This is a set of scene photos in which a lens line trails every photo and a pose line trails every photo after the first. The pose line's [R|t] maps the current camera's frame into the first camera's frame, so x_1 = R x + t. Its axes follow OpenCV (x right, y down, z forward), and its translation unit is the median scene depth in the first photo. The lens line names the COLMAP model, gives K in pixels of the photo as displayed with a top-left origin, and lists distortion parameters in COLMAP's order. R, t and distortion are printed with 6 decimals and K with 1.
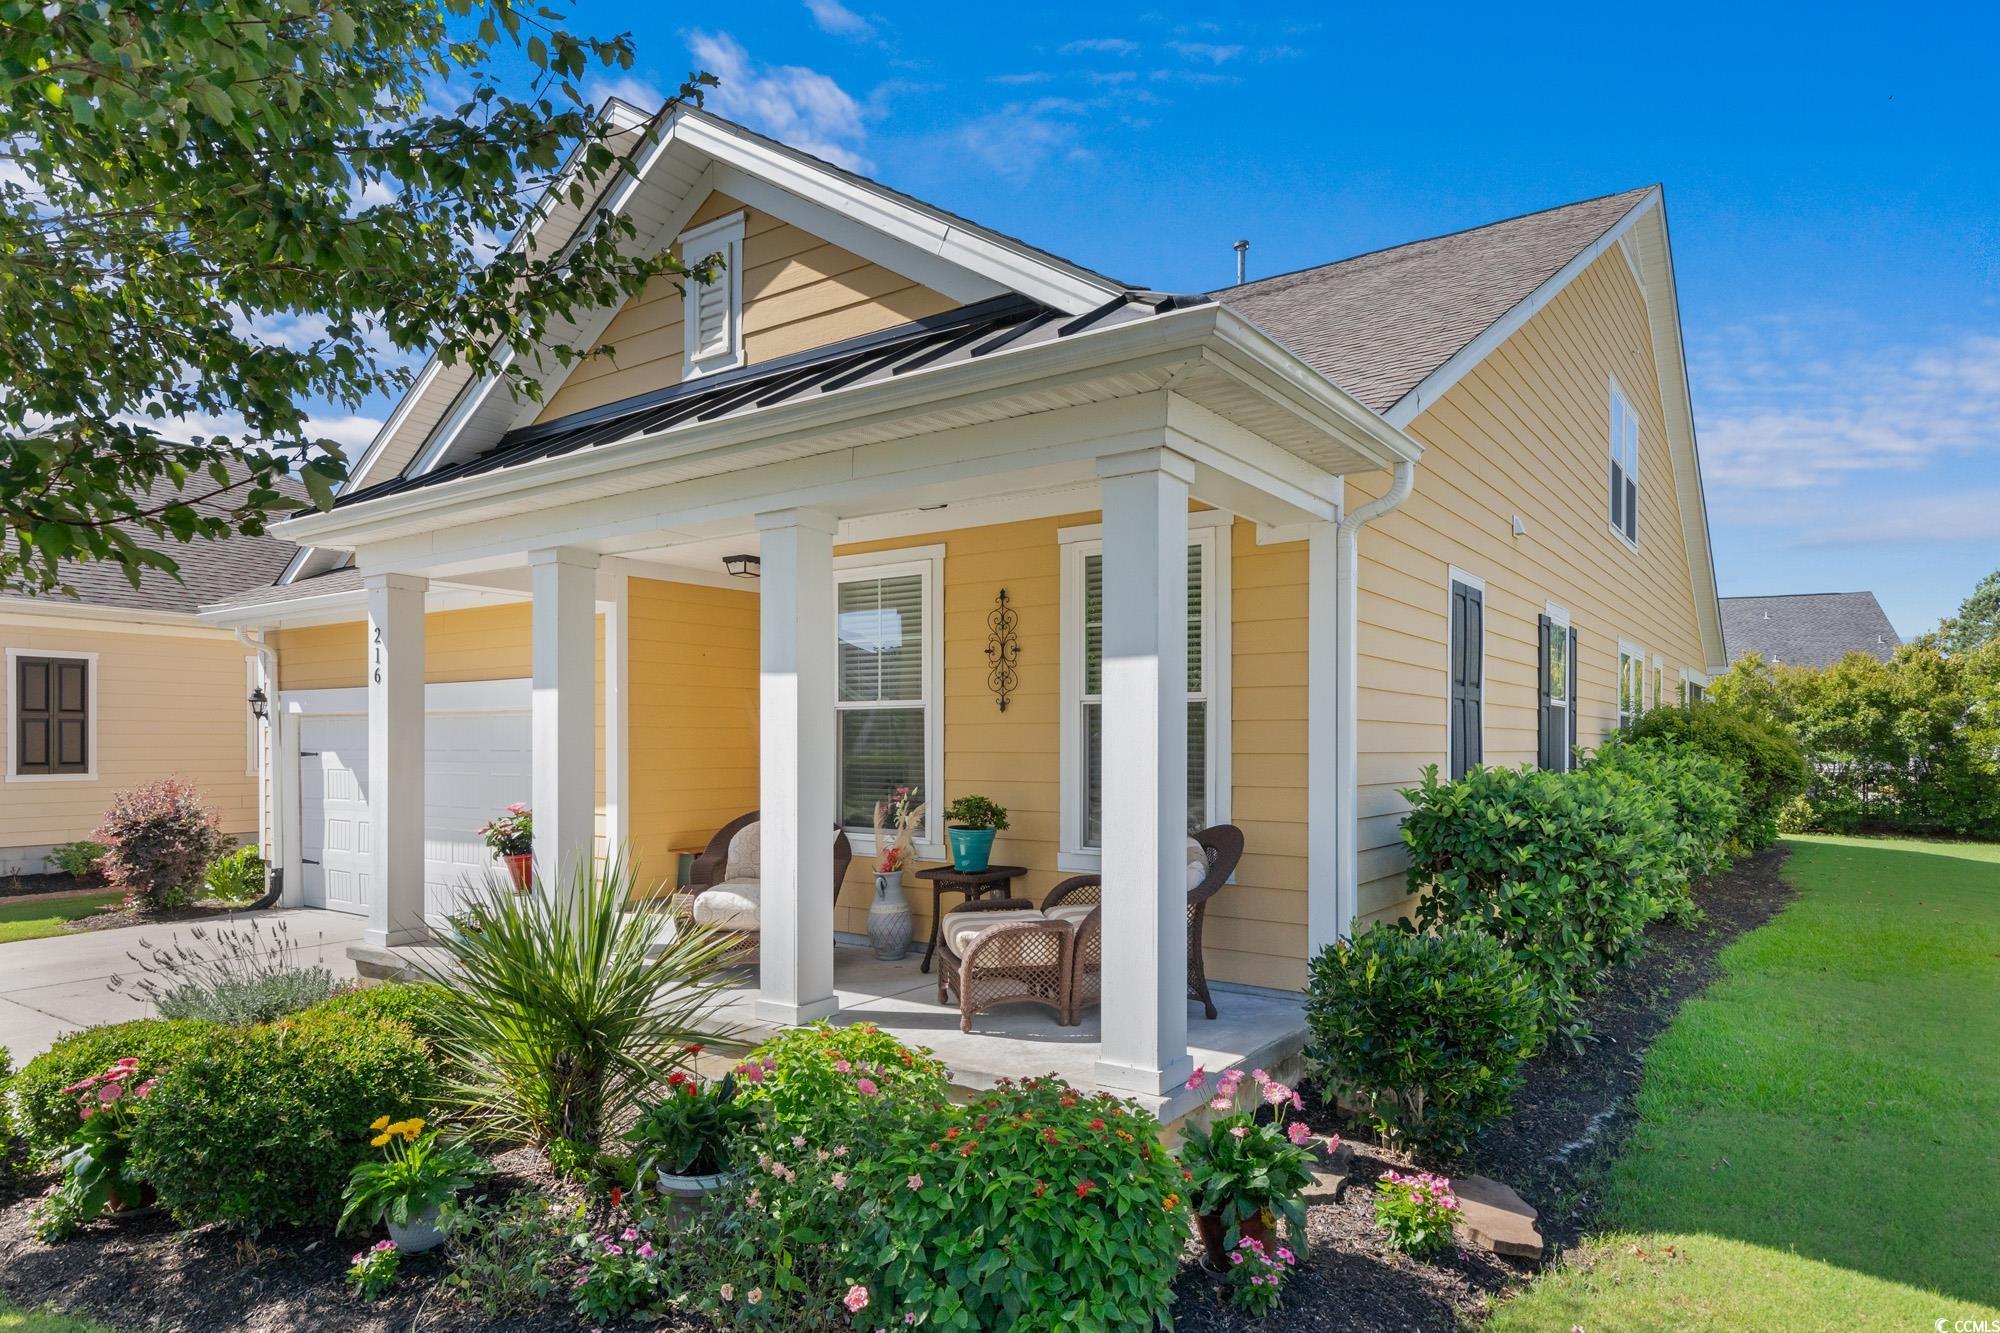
lens RADIAL K [[1173.6, 0, 1003.6], [0, 1173.6, 752.4], [0, 0, 1]] dist [-0.000449, -0.000046]
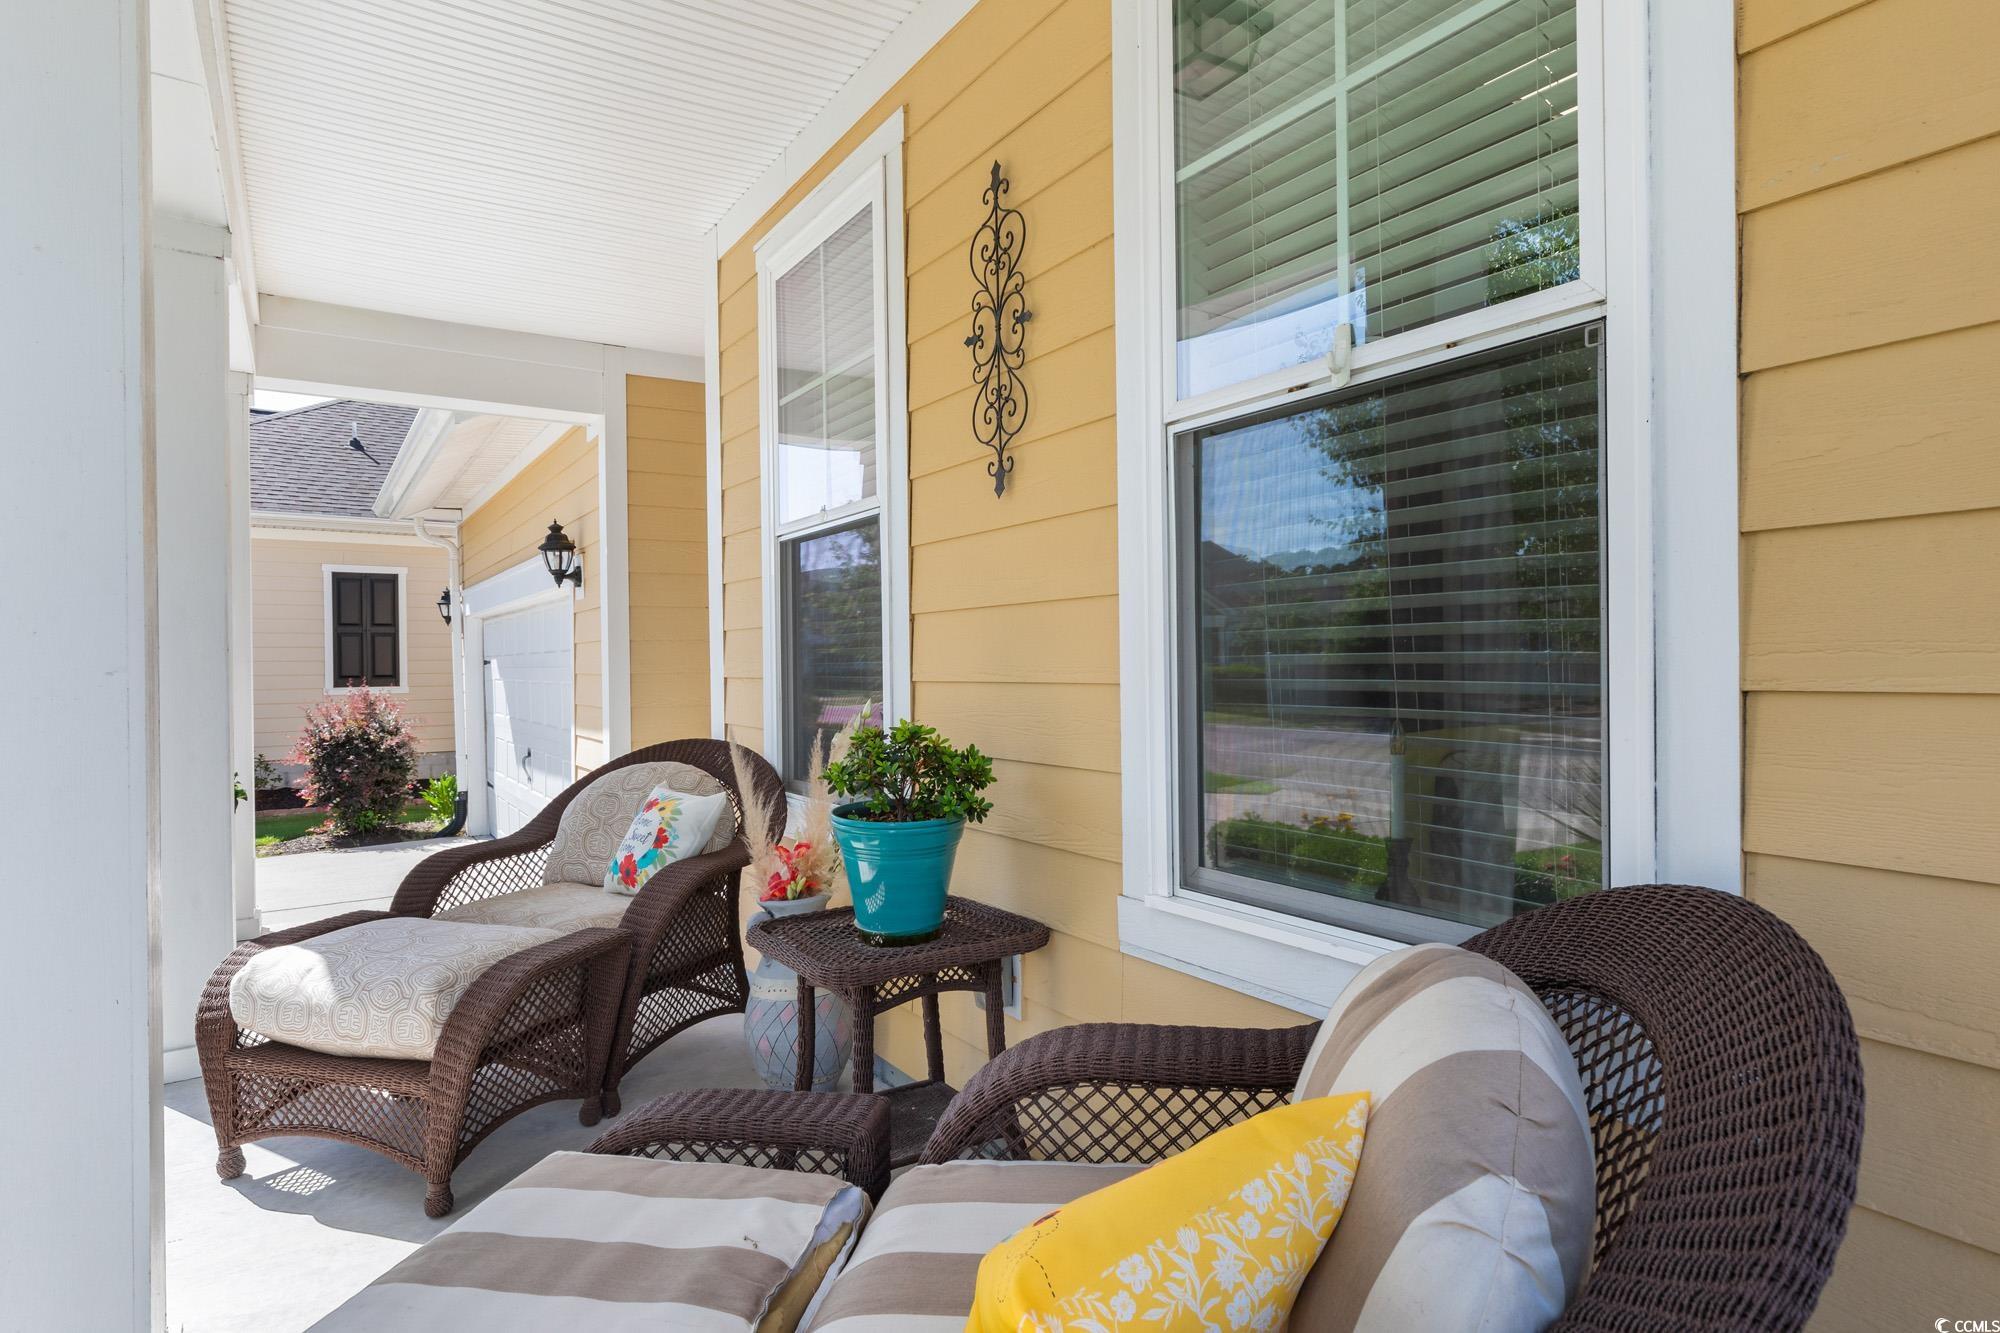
lens RADIAL K [[1103.8, 0, 1000.0], [0, 1103.8, 666.5], [0, 0, 1]] dist [0.001197, 0.000183]
pose [[0.928730, -0.012543, -0.370545, 0.074480], [0.012743, 0.999917, -0.001908, 0.012021], [0.370538, -0.002950, 0.928813, 0.394040]]
